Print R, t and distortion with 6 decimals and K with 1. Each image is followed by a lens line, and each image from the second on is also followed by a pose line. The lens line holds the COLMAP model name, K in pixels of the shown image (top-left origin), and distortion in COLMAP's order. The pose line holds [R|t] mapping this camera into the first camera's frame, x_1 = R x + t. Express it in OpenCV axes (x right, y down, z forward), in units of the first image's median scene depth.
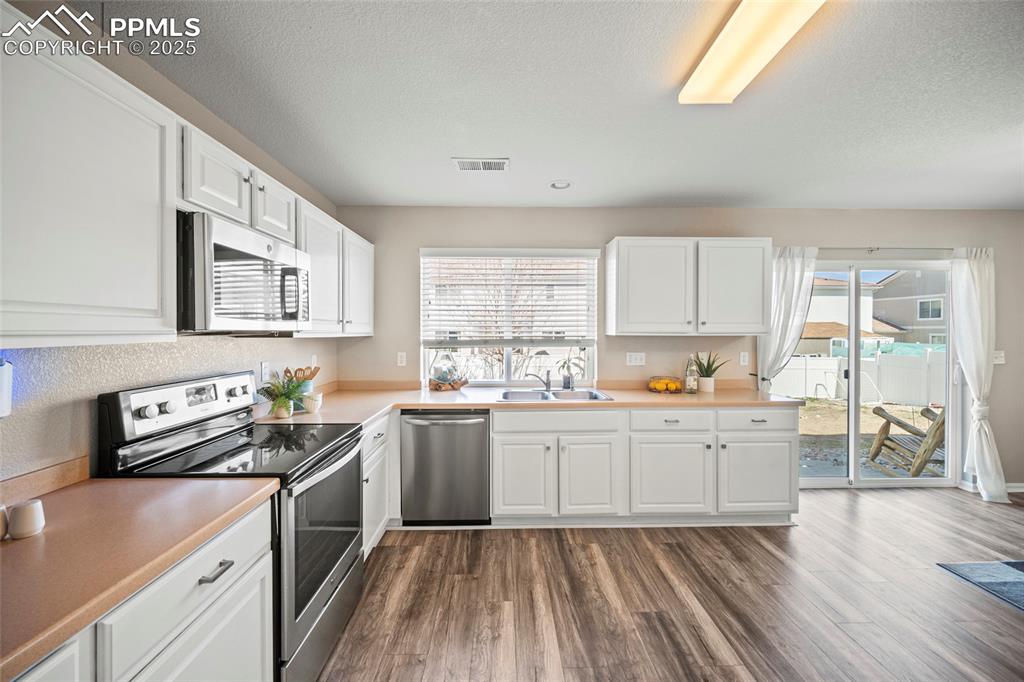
lens RADIAL K [[409.9, 0, 513.8], [0, 409.9, 334.5], [0, 0, 1]] dist [-0.003423, 0.000342]
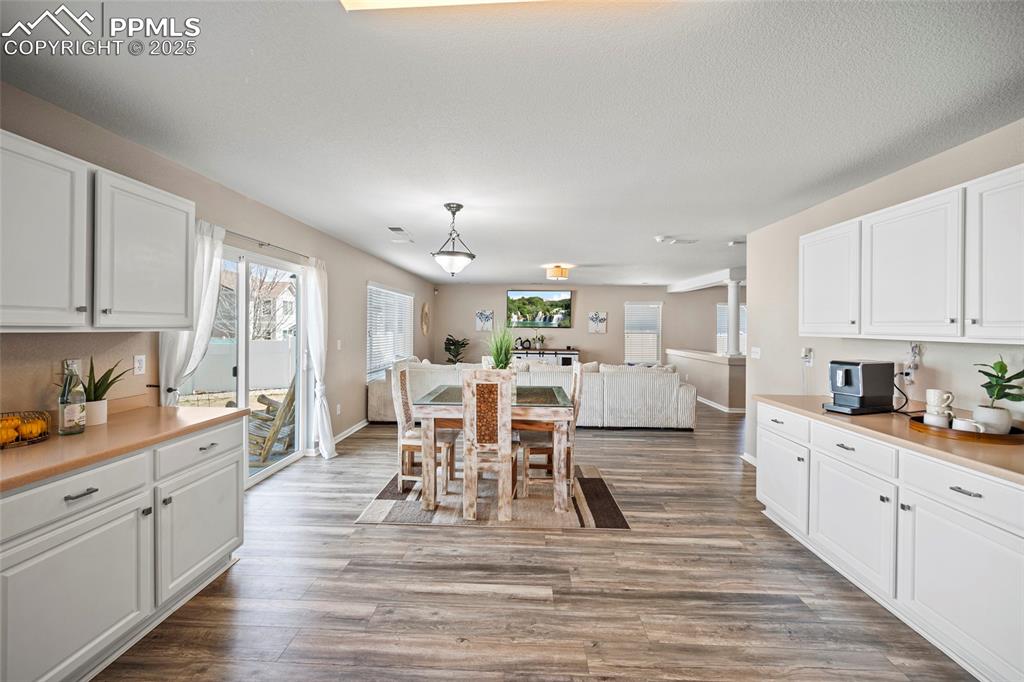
lens RADIAL K [[409.9, 0, 504.9], [0, 409.9, 331.1], [0, 0, 1]] dist [-0.003423, 0.000342]
pose [[0.069532, -0.006690, 0.997557, -0.100428], [-0.003168, 0.999971, 0.006927, -0.005316], [-0.997575, -0.003642, 0.069509, 0.415110]]
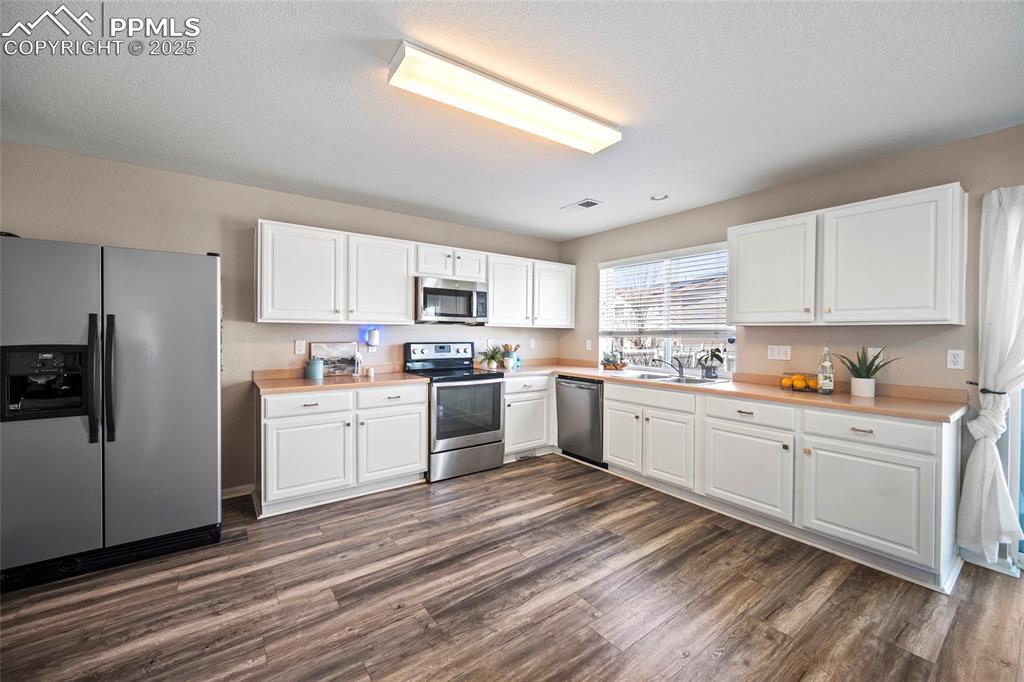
lens RADIAL K [[409.9, 0, 505.9], [0, 409.9, 338.8], [0, 0, 1]] dist [-0.003423, 0.000342]
pose [[0.562097, 0.017162, -0.826894, 0.864283], [-0.014736, 0.999834, 0.010735, 0.034881], [0.826940, 0.006151, 0.562256, -0.017087]]
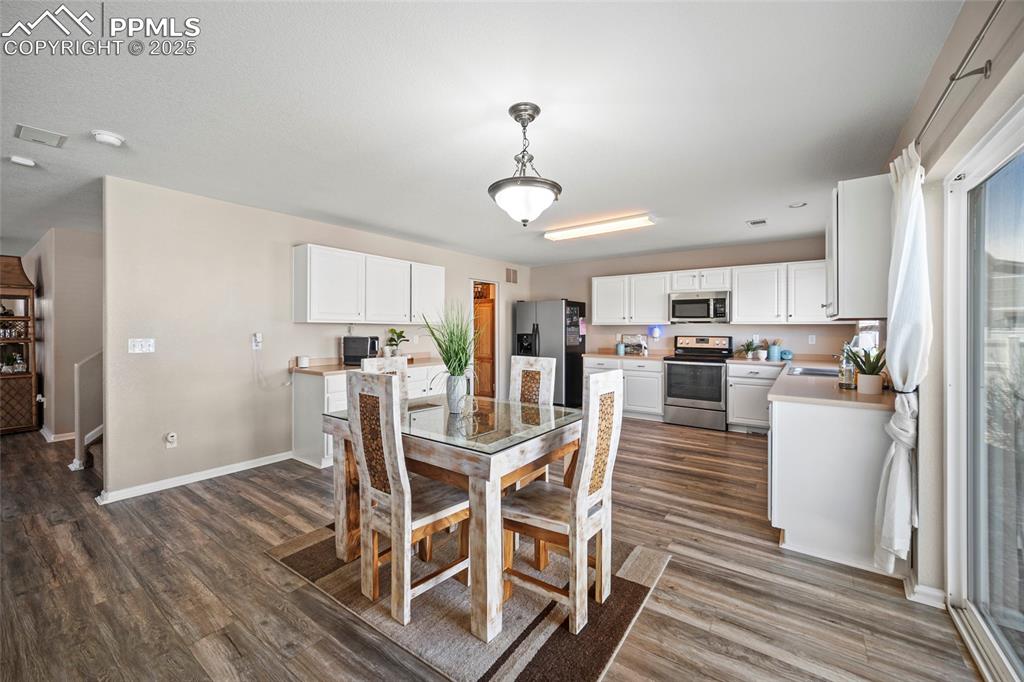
lens RADIAL K [[409.9, 0, 507.8], [0, 409.9, 326.7], [0, 0, 1]] dist [-0.003423, 0.000342]
pose [[-0.611762, -0.000784, -0.791042, 1.750575], [-0.005995, 0.999975, 0.003645, 0.017810], [0.791020, 0.006973, -0.611751, 1.101587]]
